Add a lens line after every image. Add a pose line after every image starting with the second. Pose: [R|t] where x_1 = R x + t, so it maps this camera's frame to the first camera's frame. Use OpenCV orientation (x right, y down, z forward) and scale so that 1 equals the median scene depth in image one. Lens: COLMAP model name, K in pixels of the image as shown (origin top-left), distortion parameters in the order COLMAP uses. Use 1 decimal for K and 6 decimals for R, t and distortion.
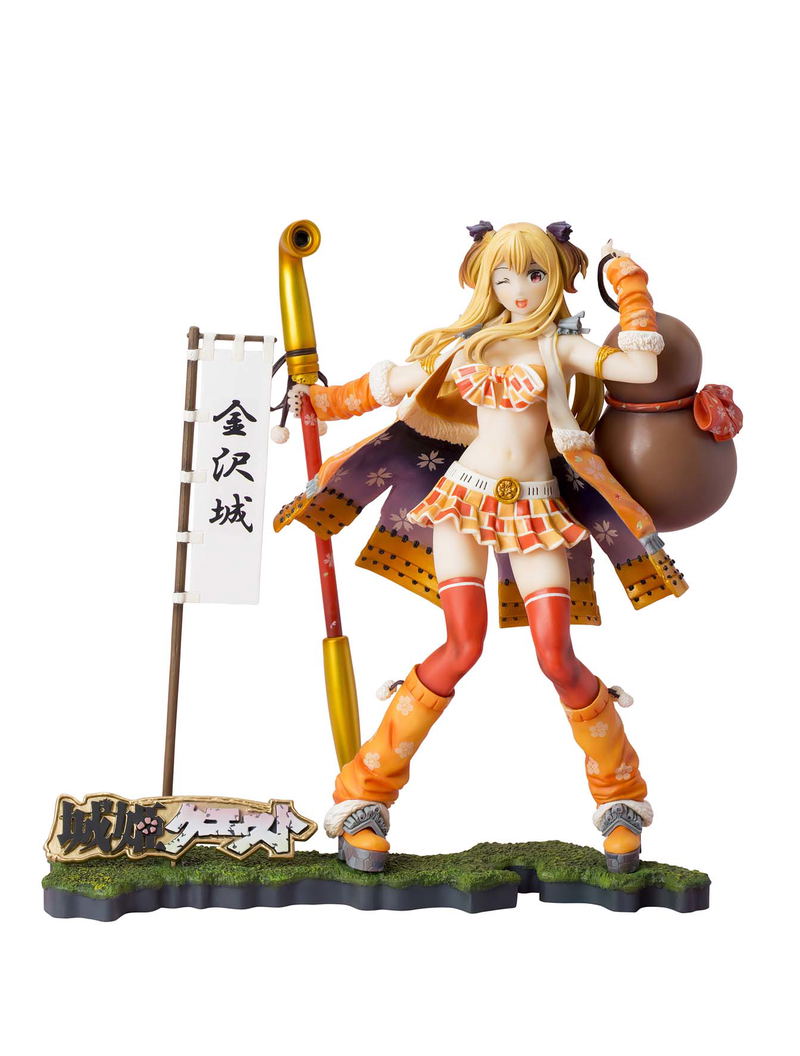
lens RADIAL K [[4070.2, 0, 391.5], [0, 4070.2, 533.8], [0, 0, 1]] dist [-0.729692, 0.000000]
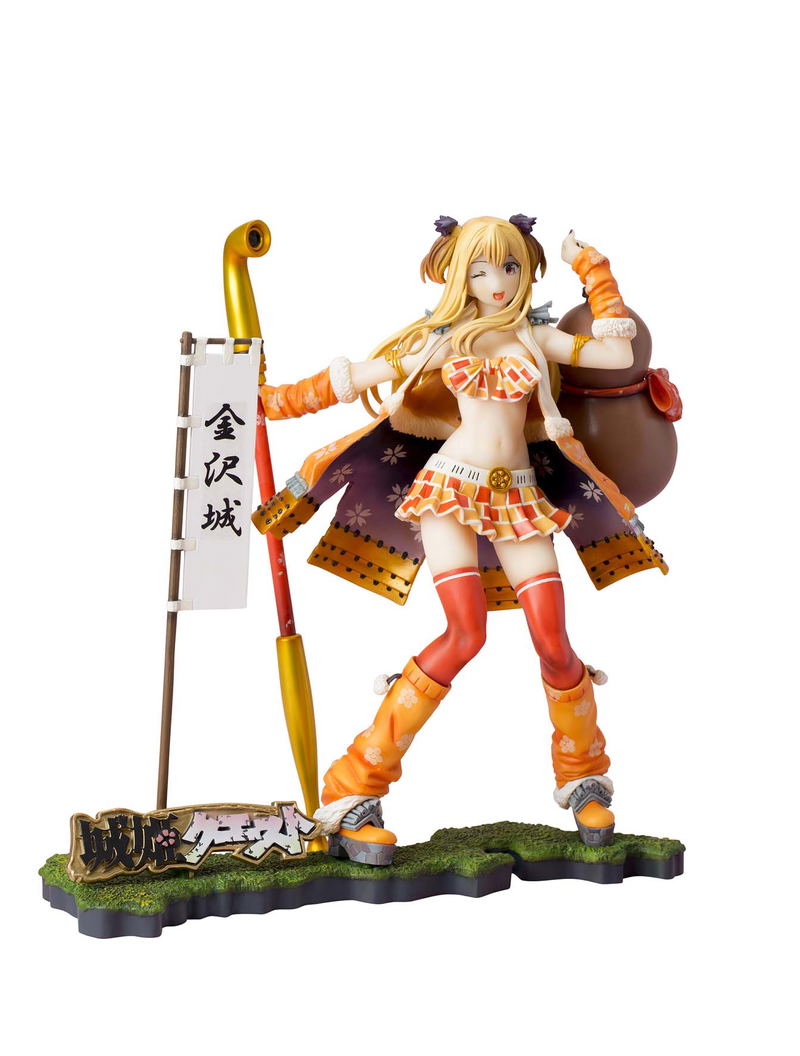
lens RADIAL K [[4070.2, 0, 397.2], [0, 4070.2, 527.1], [0, 0, 1]] dist [-0.729692, 0.000000]
pose [[0.941950, -0.057101, 0.330862, -0.329031], [0.054765, 0.998365, 0.016386, -0.016790], [-0.331257, 0.002685, 0.943537, 0.048309]]
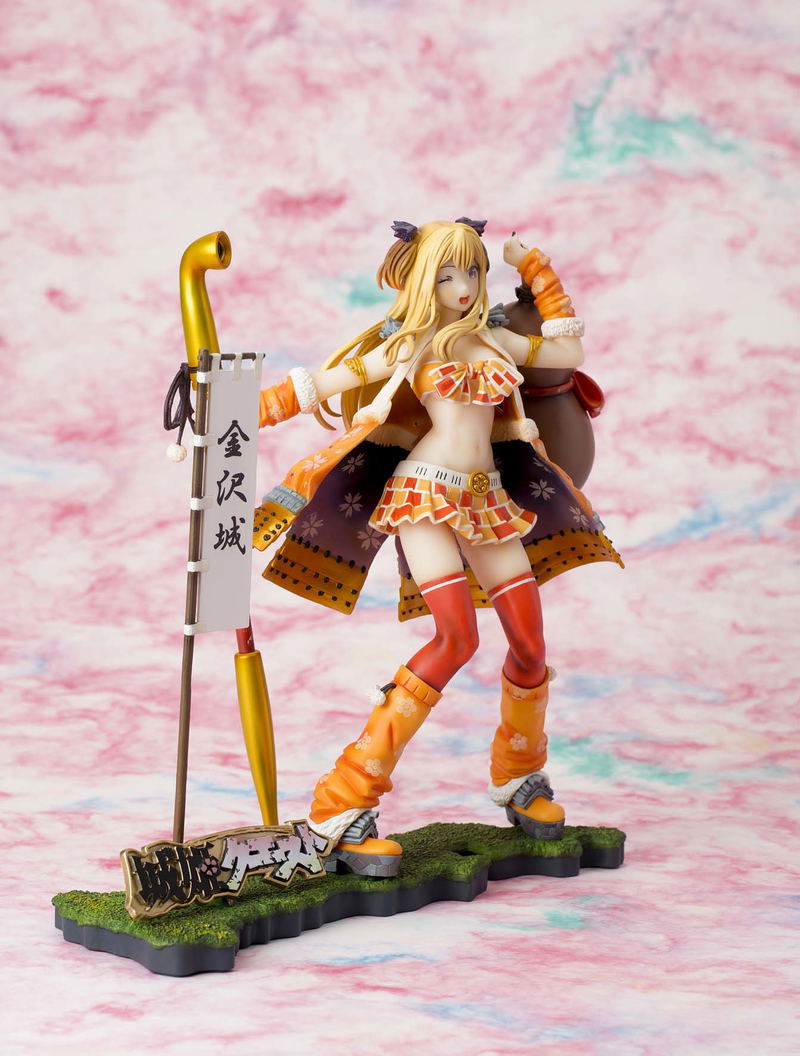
lens RADIAL K [[4070.2, 0, 399.9], [0, 4070.2, 532.0], [0, 0, 1]] dist [-0.729692, 0.000000]
pose [[0.759797, -0.108477, 0.641047, -0.634633], [0.096466, 0.993879, 0.053846, -0.054863], [-0.642964, 0.020927, 0.765610, 0.229195]]
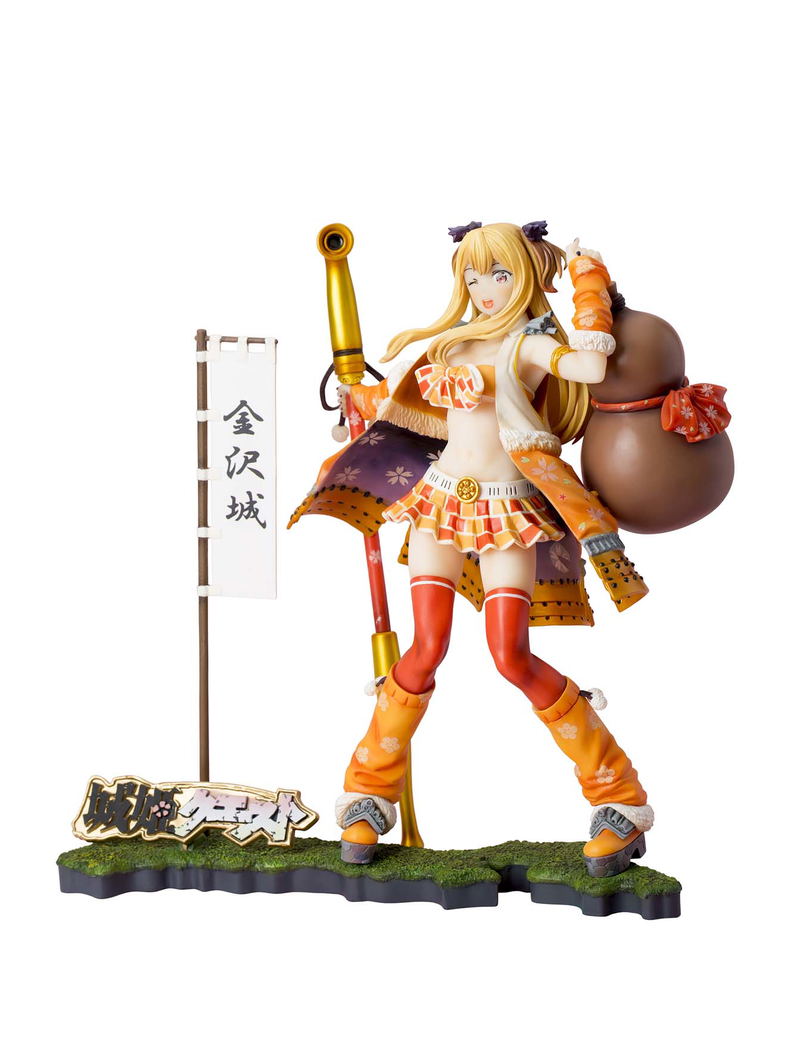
lens RADIAL K [[4070.2, 0, 407.2], [0, 4070.2, 520.0], [0, 0, 1]] dist [-0.729692, 0.000000]
pose [[0.912191, 0.011927, -0.409591, 0.421837], [-0.010734, 0.999929, 0.005210, -0.008346], [0.409624, -0.000356, 0.912254, 0.076197]]
